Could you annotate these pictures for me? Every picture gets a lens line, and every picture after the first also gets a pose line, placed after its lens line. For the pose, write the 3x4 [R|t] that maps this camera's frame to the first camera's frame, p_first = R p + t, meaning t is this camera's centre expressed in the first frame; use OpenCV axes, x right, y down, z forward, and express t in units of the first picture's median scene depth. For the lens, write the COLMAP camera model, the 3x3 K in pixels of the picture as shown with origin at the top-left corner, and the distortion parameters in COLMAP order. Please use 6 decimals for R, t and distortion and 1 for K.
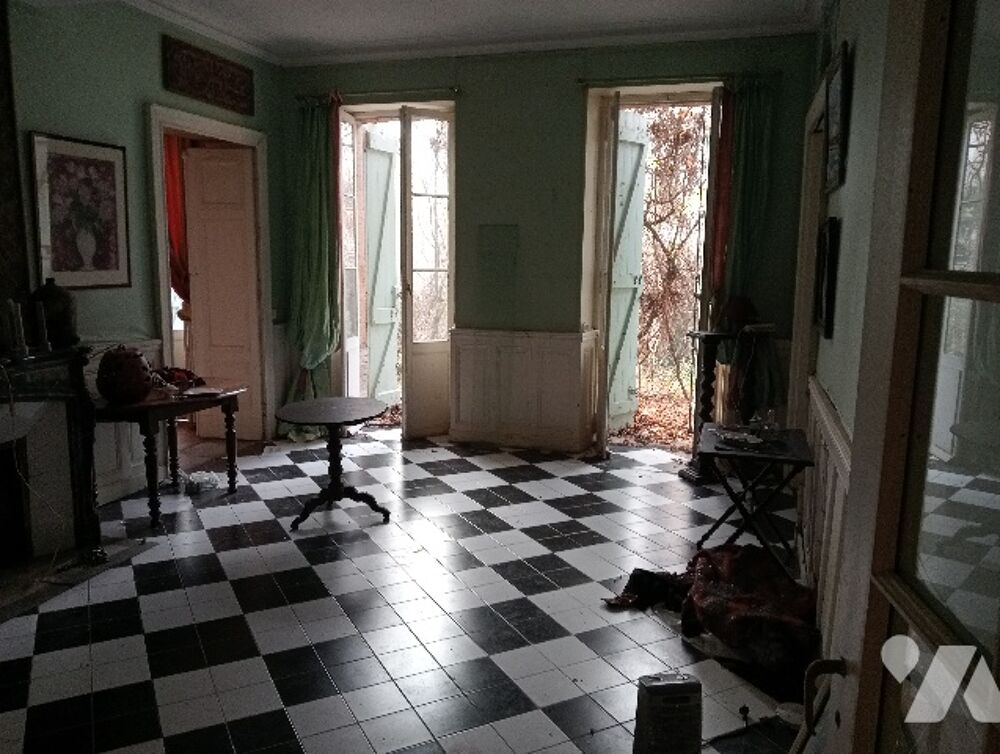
lens RADIAL K [[809.5, 0, 499.4], [0, 809.5, 377.5], [0, 0, 1]] dist [-0.006598, 0.000189]
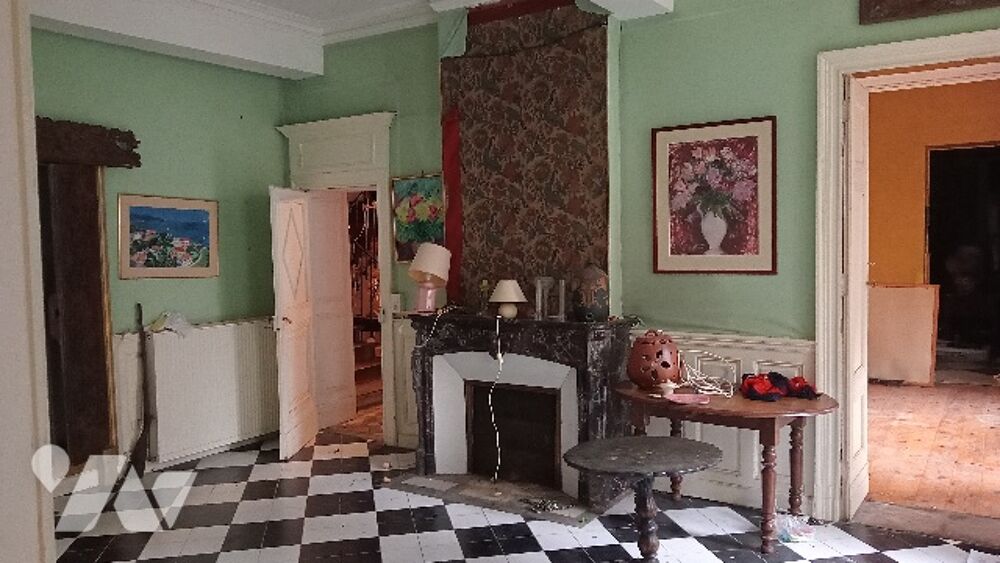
lens RADIAL K [[800.1, 0, 502.1], [0, 800.1, 281.1], [0, 0, 1]] dist [-0.000635, -0.001167]
pose [[-0.271326, 0.048747, -0.961252, 0.488191], [-0.128520, 0.987938, 0.086377, -0.152214], [0.953868, 0.146977, -0.261788, 1.019583]]
